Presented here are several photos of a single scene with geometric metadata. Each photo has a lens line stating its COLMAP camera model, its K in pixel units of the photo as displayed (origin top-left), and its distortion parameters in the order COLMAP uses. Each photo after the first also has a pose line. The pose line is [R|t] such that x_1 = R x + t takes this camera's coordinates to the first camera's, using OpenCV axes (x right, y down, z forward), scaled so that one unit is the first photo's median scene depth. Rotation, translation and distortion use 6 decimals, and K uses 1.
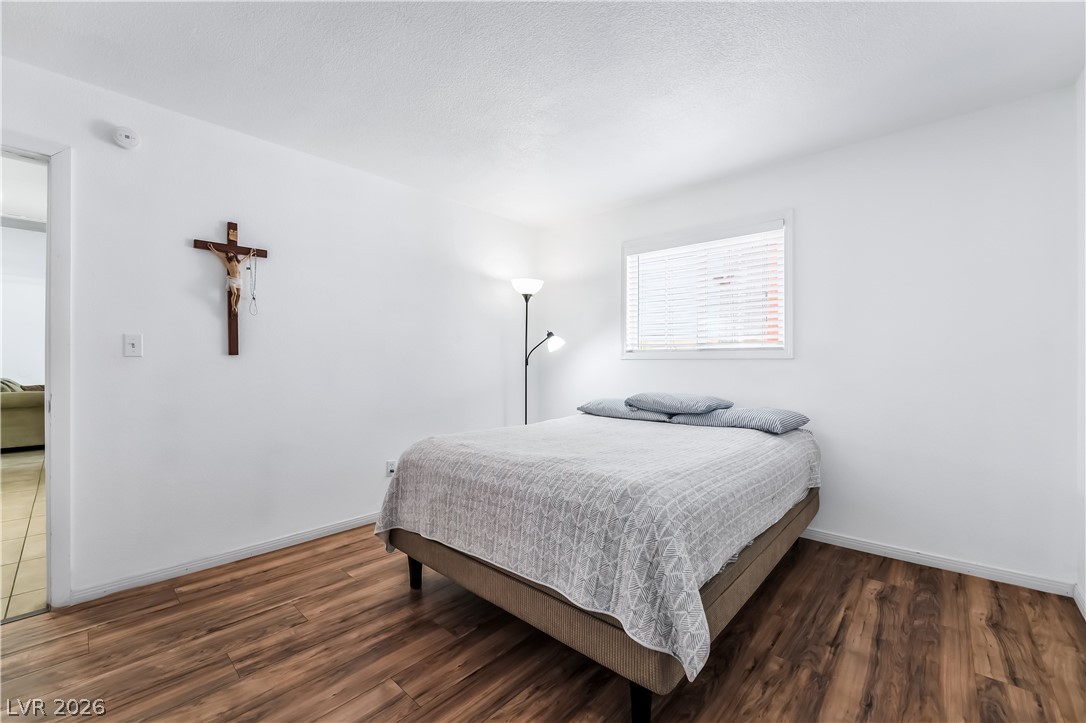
lens RADIAL K [[445.3, 0, 546.7], [0, 445.3, 363.5], [0, 0, 1]] dist [-0.014243, -0.000219]
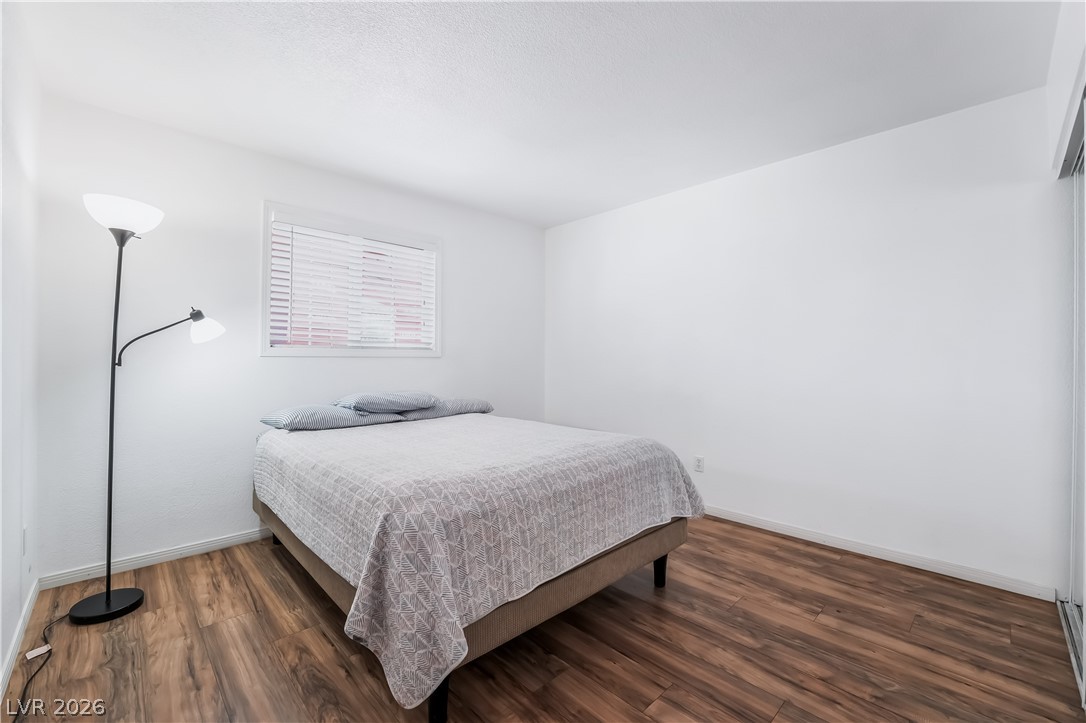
lens RADIAL K [[445.3, 0, 542.3], [0, 445.3, 359.3], [0, 0, 1]] dist [-0.014243, -0.000219]
pose [[0.076068, 0.000236, 0.997103, -1.133341], [0.003304, 0.999994, -0.000489, -0.005602], [-0.997097, 0.003332, 0.076067, 1.015010]]
